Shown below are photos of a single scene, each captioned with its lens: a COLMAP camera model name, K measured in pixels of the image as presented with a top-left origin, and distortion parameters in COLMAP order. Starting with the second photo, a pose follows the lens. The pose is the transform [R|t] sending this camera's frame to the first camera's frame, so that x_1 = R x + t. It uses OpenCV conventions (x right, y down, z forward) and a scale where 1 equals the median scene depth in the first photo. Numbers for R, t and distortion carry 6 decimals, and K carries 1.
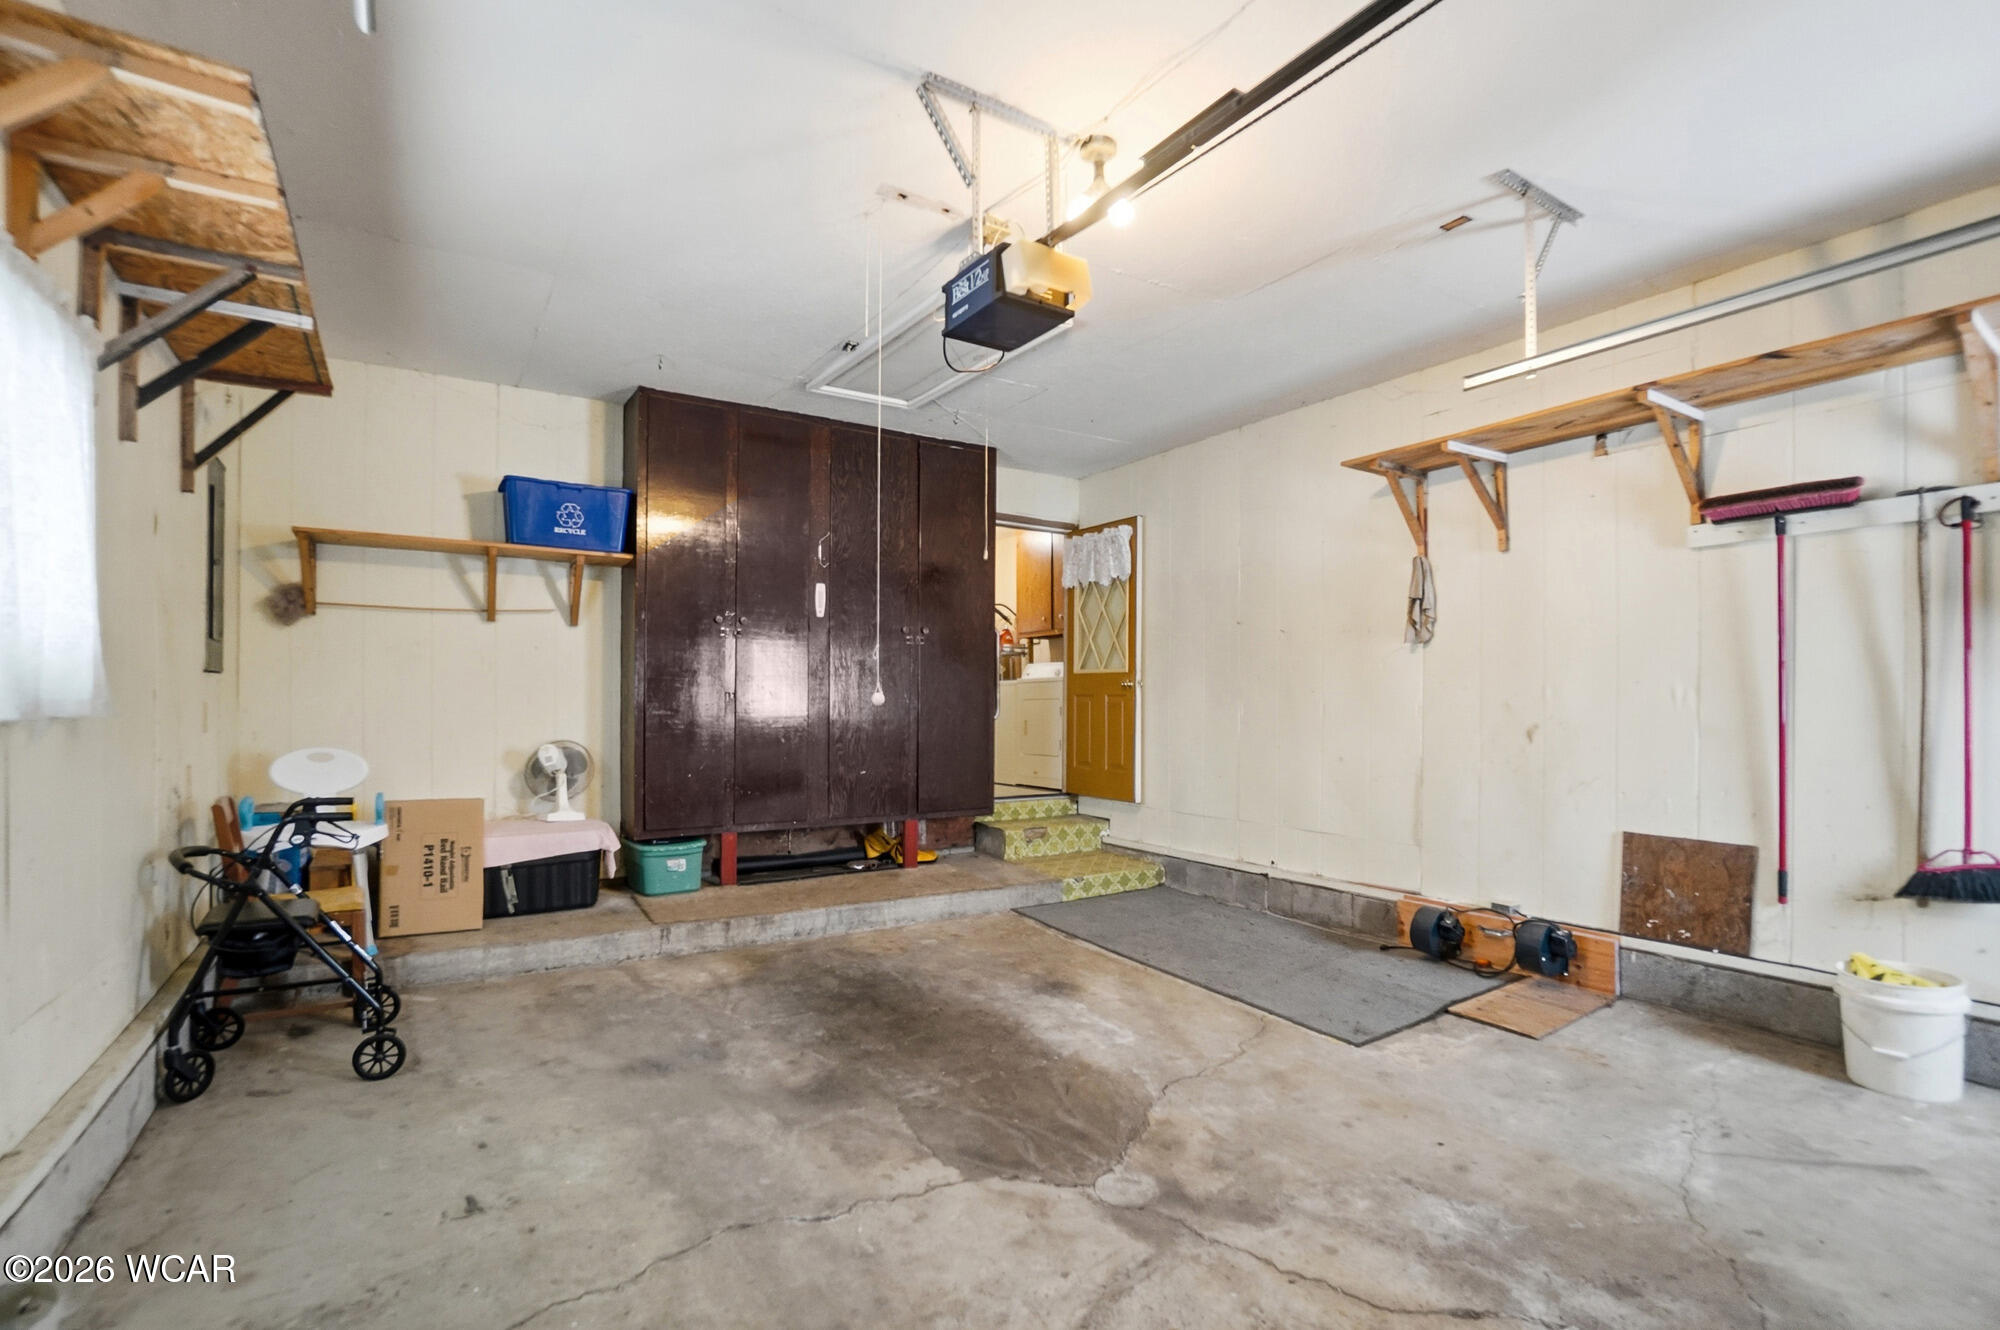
lens RADIAL K [[912.1, 0, 1000.0], [0, 912.1, 665.0], [0, 0, 1]] dist [-0.041874, 0.000665]
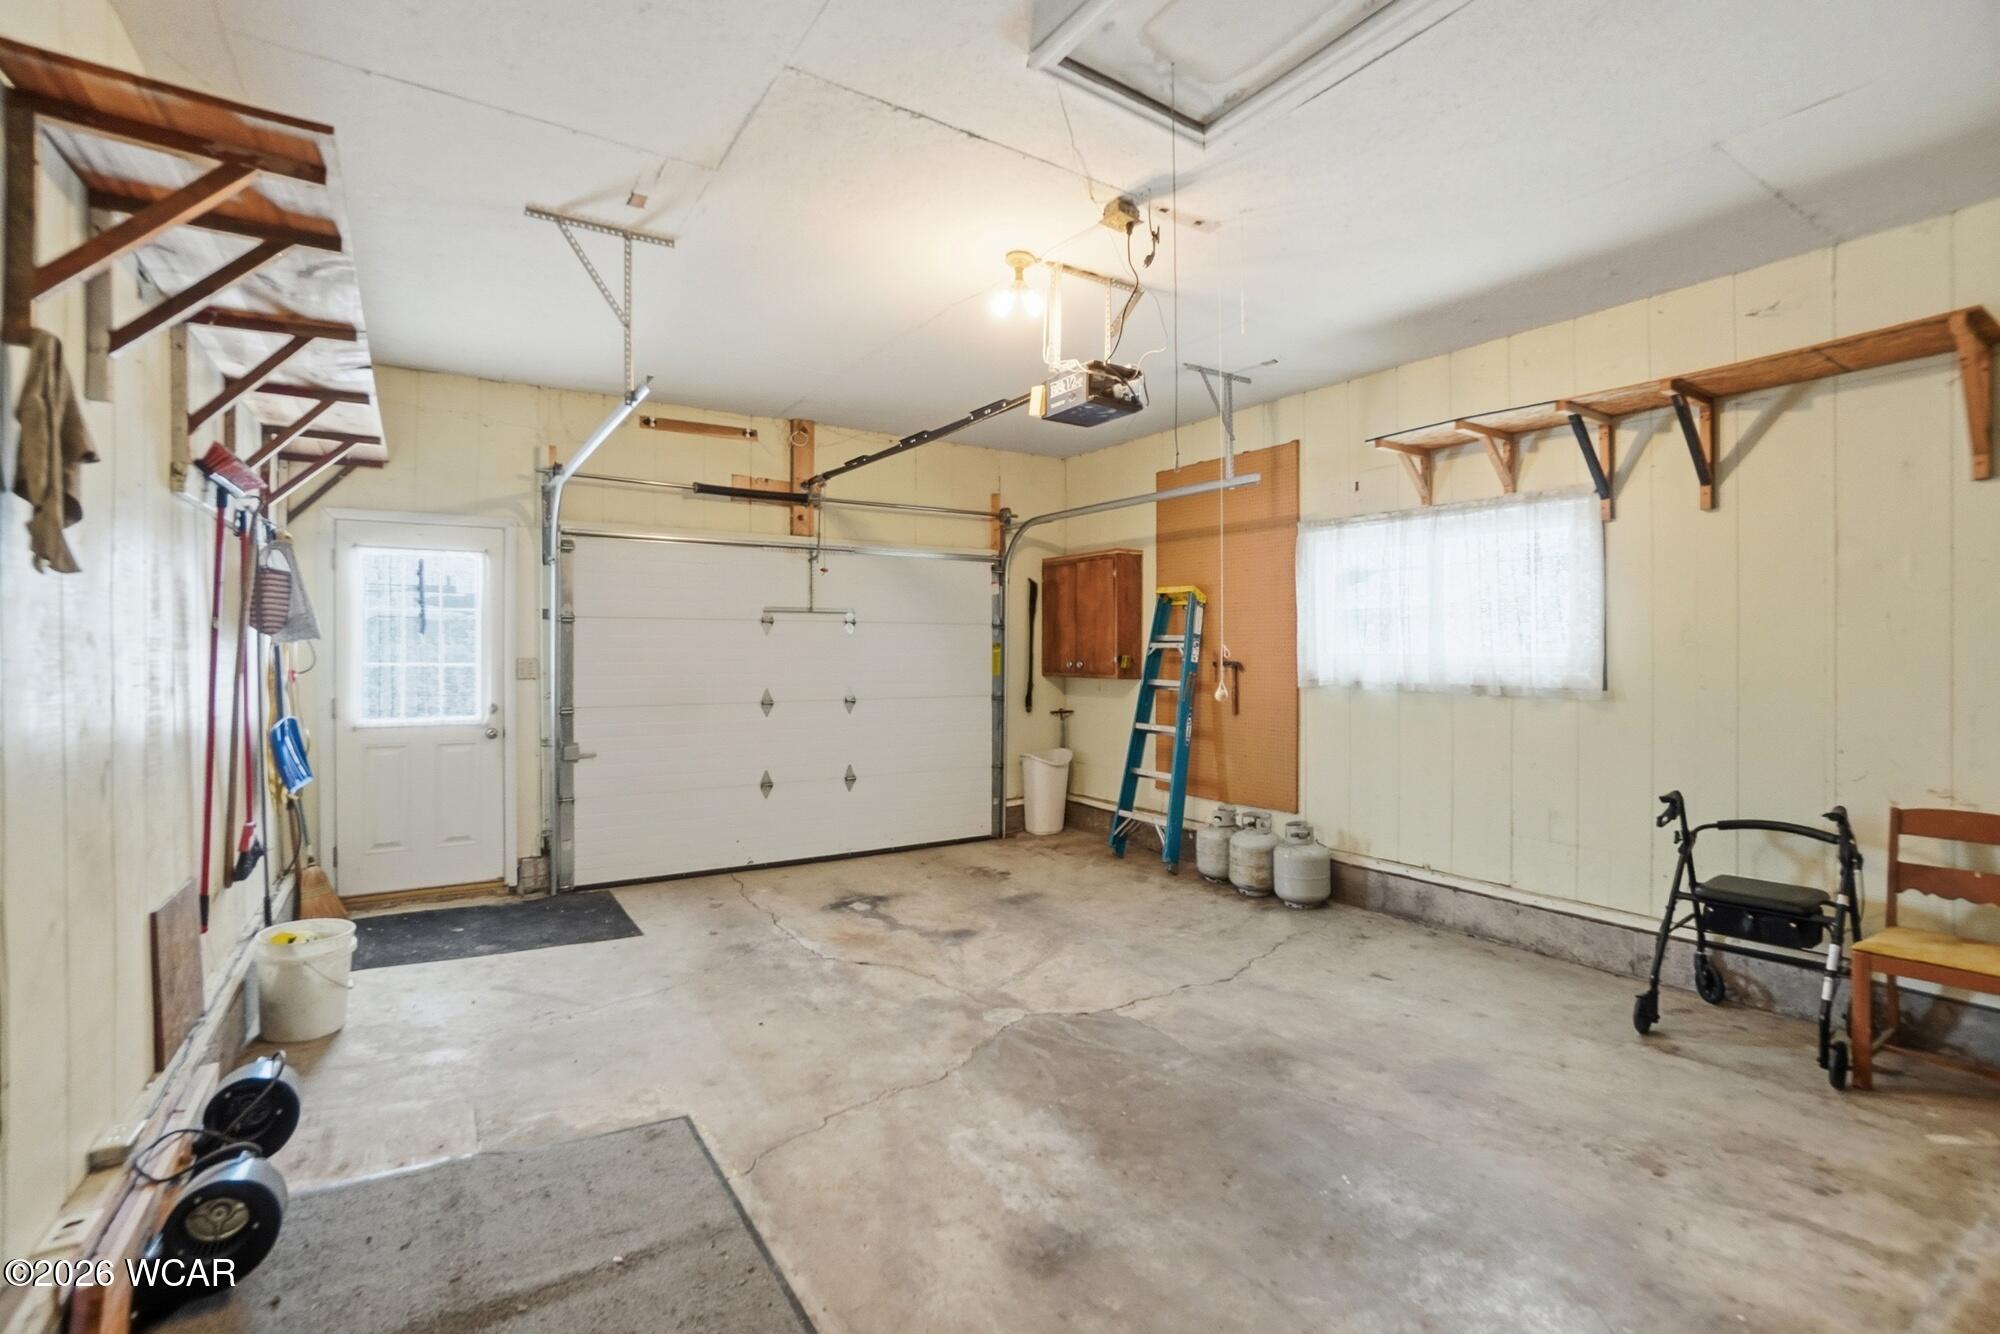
lens RADIAL K [[912.1, 0, 1000.0], [0, 912.1, 667.0], [0, 0, 1]] dist [-0.041874, 0.000665]
pose [[-0.999966, -0.006767, -0.004606, 0.145959], [-0.006656, 0.999699, -0.023608, 0.033775], [0.004764, -0.023577, -0.999711, 2.330932]]
